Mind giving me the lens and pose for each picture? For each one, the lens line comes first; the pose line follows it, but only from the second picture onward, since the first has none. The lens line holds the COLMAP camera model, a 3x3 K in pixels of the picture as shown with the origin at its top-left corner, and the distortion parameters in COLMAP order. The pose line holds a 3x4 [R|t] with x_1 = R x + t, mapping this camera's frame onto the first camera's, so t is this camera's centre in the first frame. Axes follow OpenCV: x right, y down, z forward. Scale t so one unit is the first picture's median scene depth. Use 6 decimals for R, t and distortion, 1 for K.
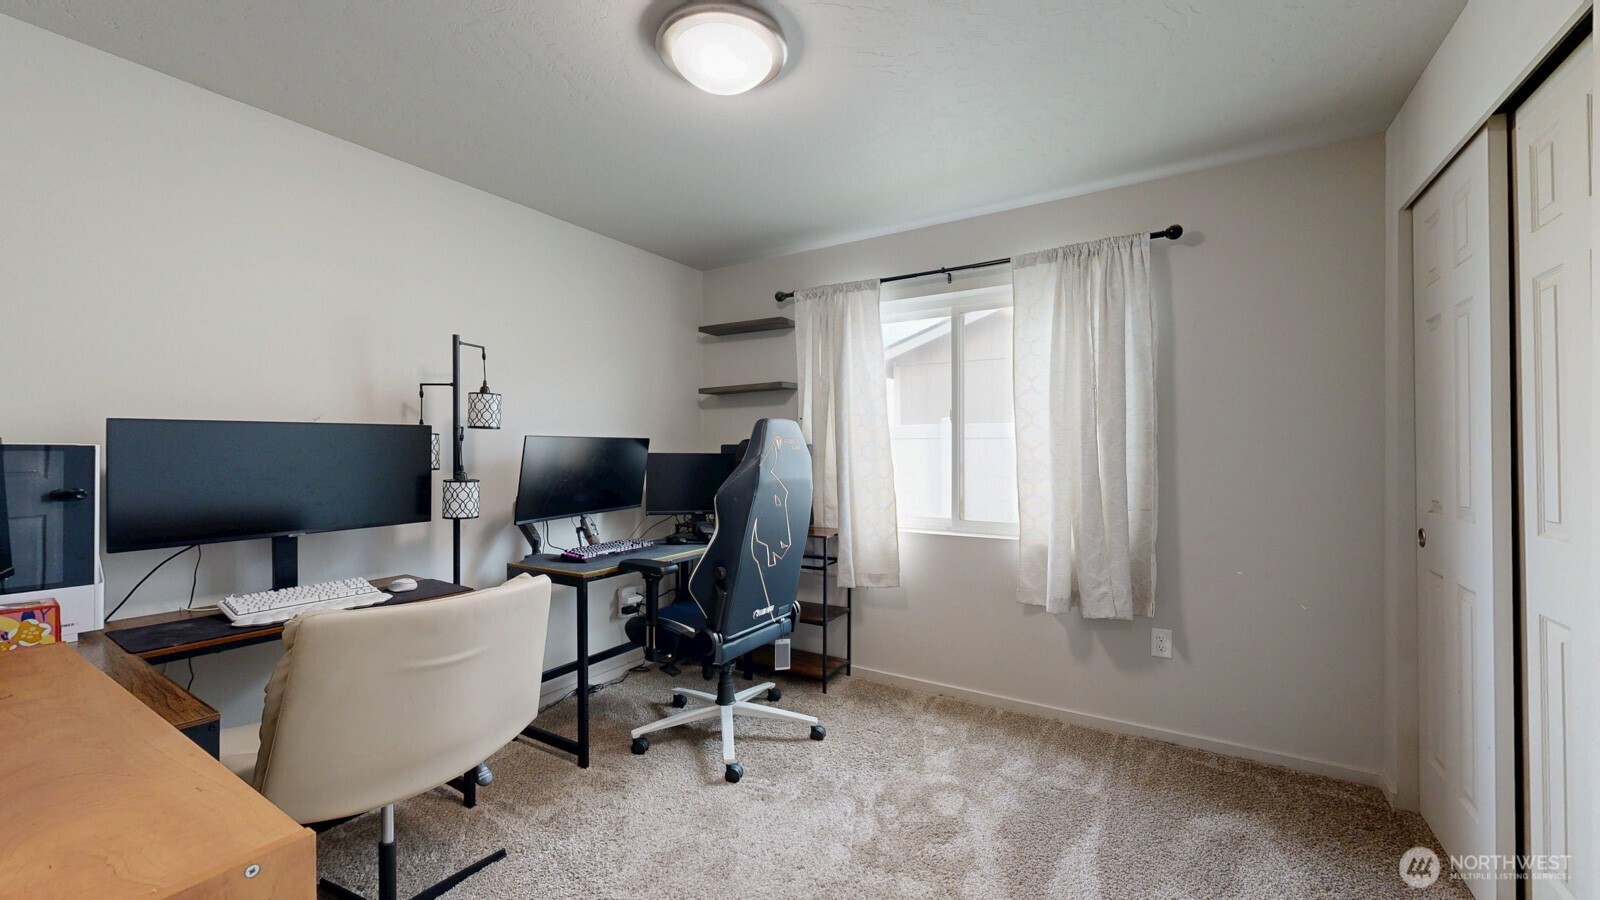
lens RADIAL K [[608.2, 0, 793.1], [0, 608.2, 453.9], [0, 0, 1]] dist [0.006430, -0.000120]
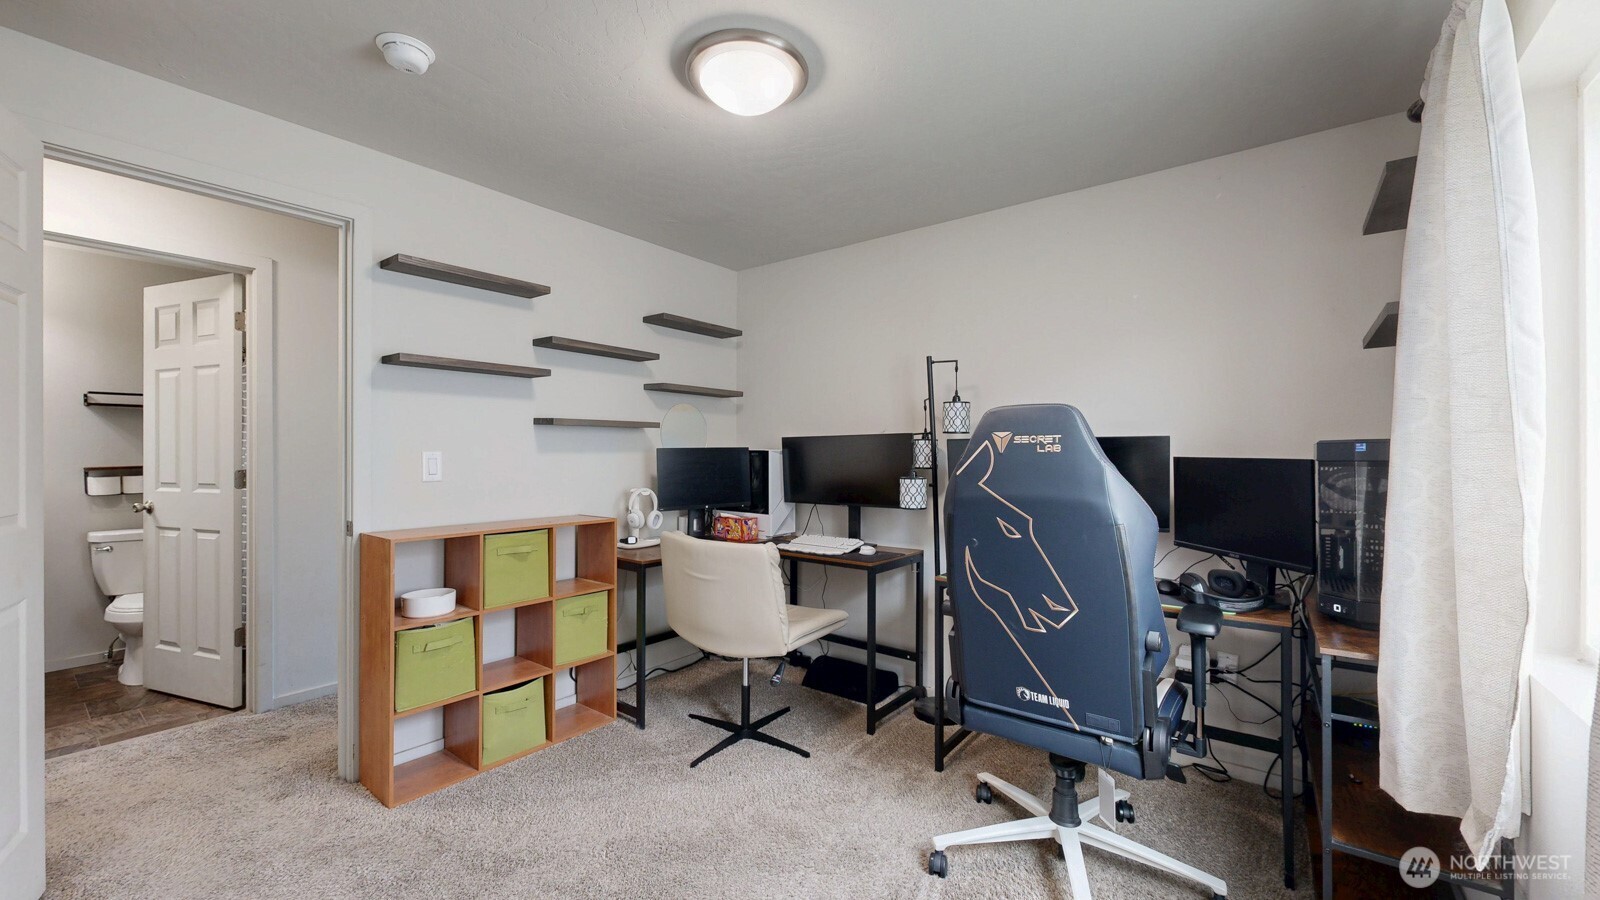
lens RADIAL K [[608.2, 0, 793.1], [0, 608.2, 453.9], [0, 0, 1]] dist [0.006430, -0.000120]
pose [[-0.074846, 0.000264, -0.997195, 0.652315], [-0.004701, 0.999989, 0.000617, -0.003283], [0.997184, 0.004734, -0.074844, 0.815471]]
